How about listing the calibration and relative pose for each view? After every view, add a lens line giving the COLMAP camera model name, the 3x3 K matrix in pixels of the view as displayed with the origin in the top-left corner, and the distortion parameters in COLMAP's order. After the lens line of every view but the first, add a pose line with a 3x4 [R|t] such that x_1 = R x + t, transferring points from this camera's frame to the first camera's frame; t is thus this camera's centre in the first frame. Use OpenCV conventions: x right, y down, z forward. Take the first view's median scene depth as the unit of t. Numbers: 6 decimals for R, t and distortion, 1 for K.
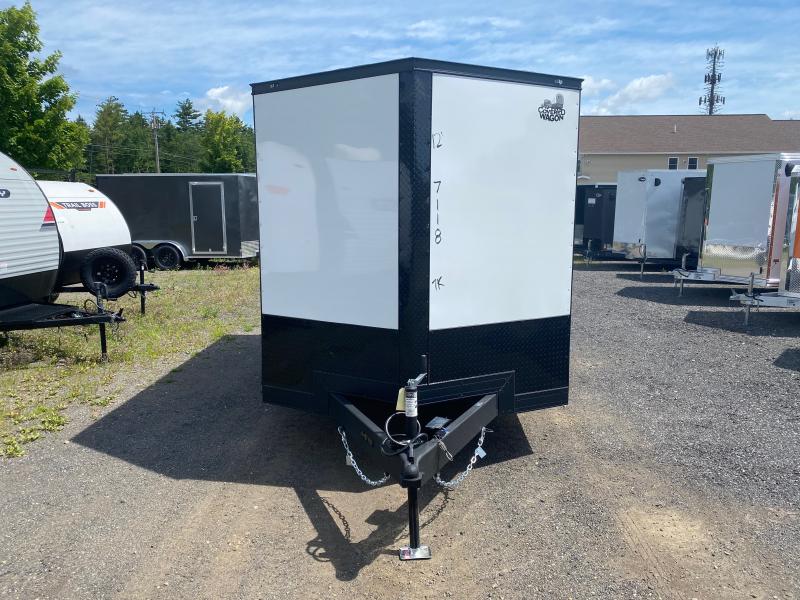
lens RADIAL K [[613.8, 0, 390.8], [0, 613.8, 296.4], [0, 0, 1]] dist [0.018876, -0.013774]
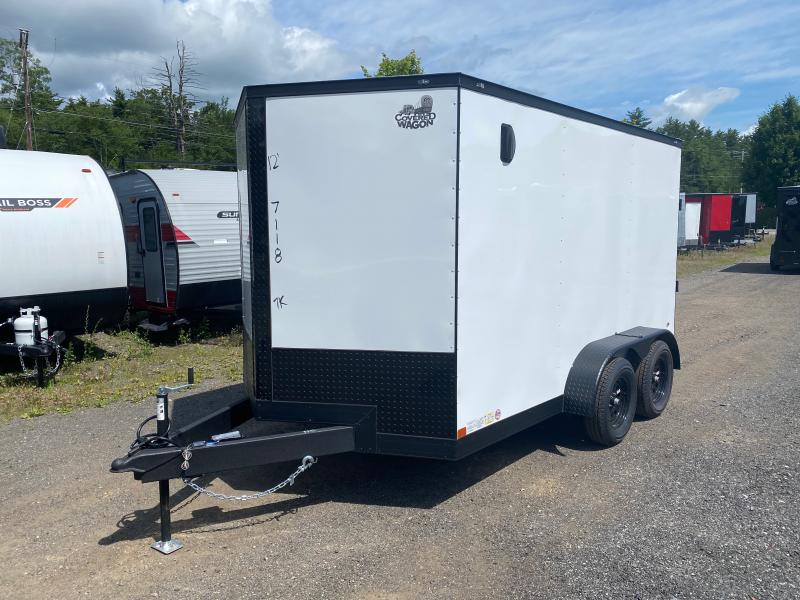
lens RADIAL K [[613.8, 0, 392.5], [0, 613.8, 292.8], [0, 0, 1]] dist [0.018876, -0.013774]
pose [[0.762622, 0.068609, -0.643195, 0.202687], [-0.082988, 0.996519, 0.007902, -0.013959], [0.641499, 0.047351, 0.765661, 0.080379]]
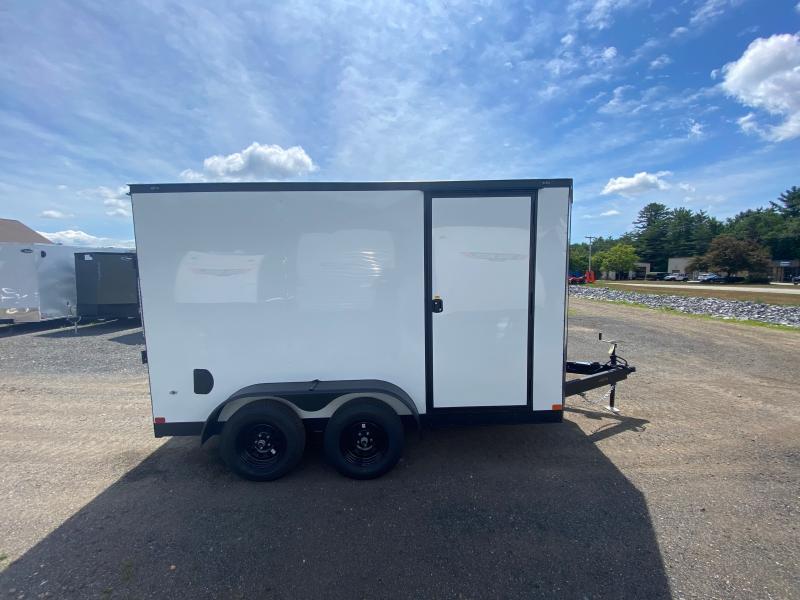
lens RADIAL K [[326.8, 0, 396.2], [0, 326.8, 300.3], [0, 0, 1]] dist [-0.007427, -0.002956]
pose [[-0.070775, -0.090336, 0.993393, -0.235758], [0.151232, 0.983406, 0.100203, -0.057036], [-0.985961, 0.157325, -0.055939, 0.374501]]
